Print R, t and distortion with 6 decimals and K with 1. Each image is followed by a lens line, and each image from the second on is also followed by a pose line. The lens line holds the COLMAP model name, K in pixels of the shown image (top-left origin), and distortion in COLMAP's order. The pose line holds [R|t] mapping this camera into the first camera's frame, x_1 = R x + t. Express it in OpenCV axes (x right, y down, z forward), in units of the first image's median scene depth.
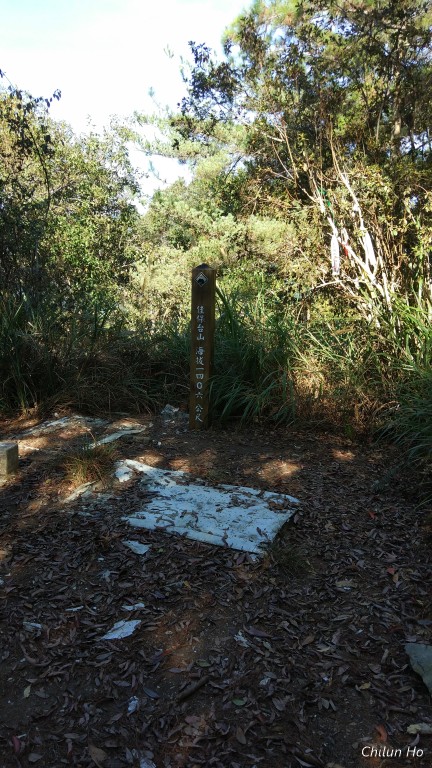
lens RADIAL K [[586.4, 0, 220.5], [0, 586.4, 382.9], [0, 0, 1]] dist [0.077086, -0.078825]
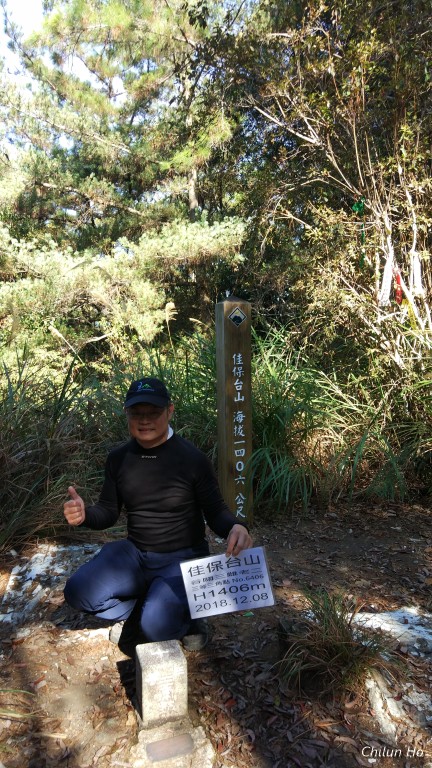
lens RADIAL K [[586.4, 0, 206.1], [0, 586.4, 381.2], [0, 0, 1]] dist [0.077086, -0.078825]
pose [[0.867481, -0.080267, 0.490953, -0.404483], [0.125438, 0.990302, -0.059734, -0.058735], [-0.481397, 0.113402, 0.869136, 0.396436]]
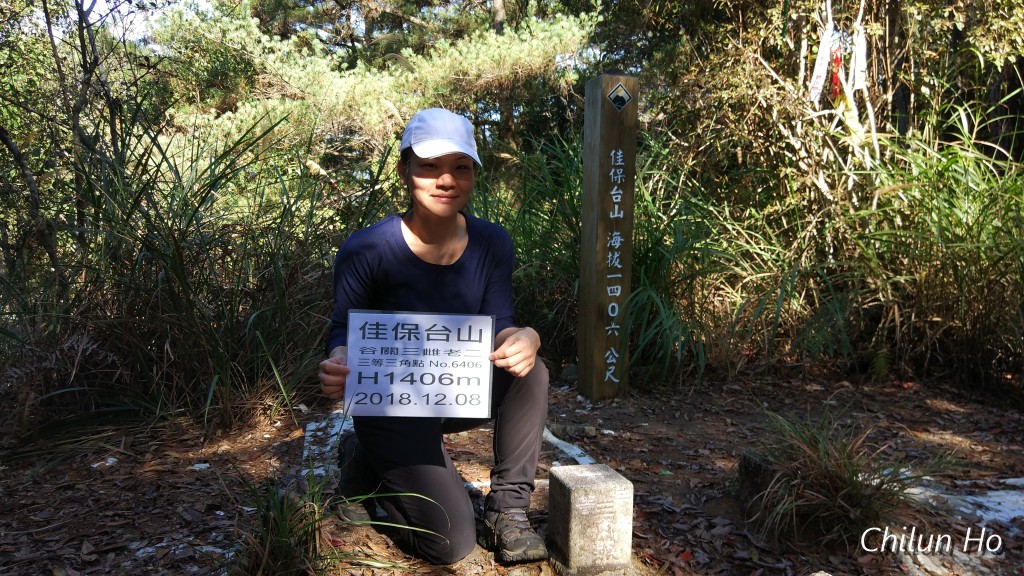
lens RADIAL K [[781.9, 0, 494.5], [0, 781.9, 292.5], [0, 0, 1]] dist [0.077086, -0.078825]
pose [[0.858528, -0.052580, 0.510064, -0.460151], [0.093668, 0.994073, -0.055186, 0.017348], [-0.504139, 0.095155, 0.858364, 0.473864]]
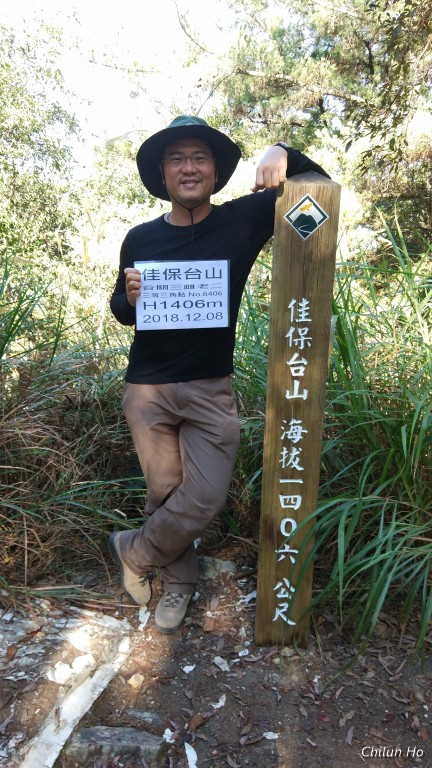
lens RADIAL K [[586.4, 0, 214.8], [0, 586.4, 381.0], [0, 0, 1]] dist [0.077086, -0.078825]
pose [[0.995457, -0.013416, 0.094264, -0.110261], [0.010794, 0.999542, 0.028264, -0.091887], [-0.094600, -0.027118, 0.995146, 0.655442]]
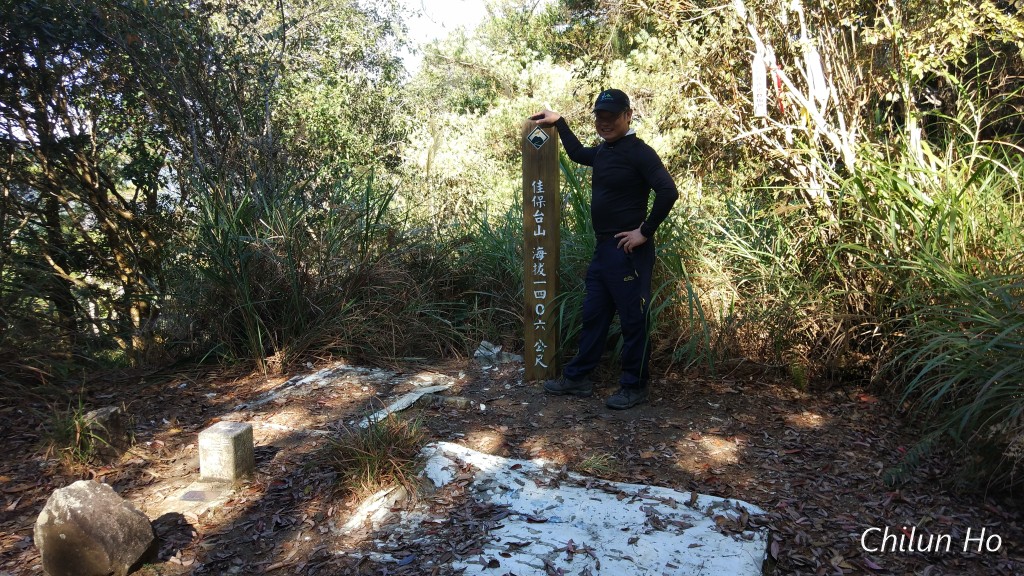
lens RADIAL K [[781.9, 0, 508.5], [0, 781.9, 285.9], [0, 0, 1]] dist [0.077086, -0.078825]
pose [[0.999147, -0.041055, -0.004455, -0.063839], [0.040927, 0.998830, -0.025750, -0.000258], [0.005507, 0.025546, 0.999658, 0.174875]]
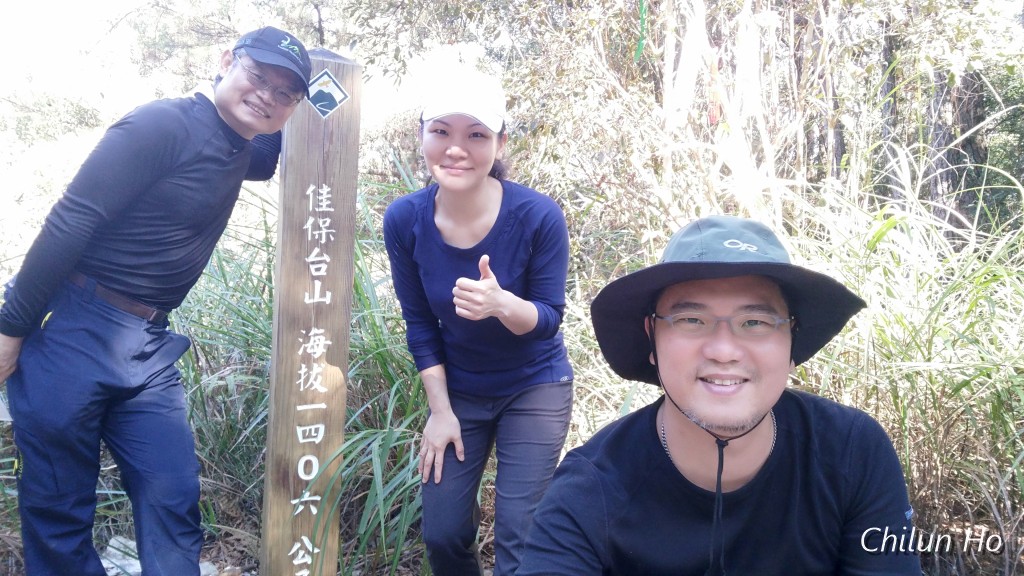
lens RADIAL K [[761.0, 0, 517.5], [0, 761.0, 279.0], [0, 0, 1]] dist [0.048077, -0.012658]
pose [[0.826155, 0.012303, 0.563308, -0.158959], [0.071495, 0.989391, -0.126464, -0.030671], [-0.558888, 0.144752, 0.816511, 0.630961]]
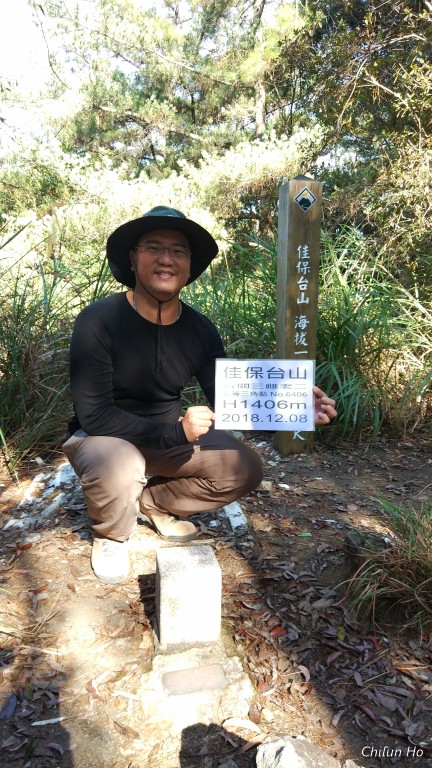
lens RADIAL K [[586.4, 0, 214.2], [0, 586.4, 380.8], [0, 0, 1]] dist [0.077086, -0.078825]
pose [[0.910131, -0.079326, 0.406656, -0.357770], [0.088431, 0.996076, -0.003613, -0.000703], [-0.404774, 0.039249, 0.913574, 0.484990]]
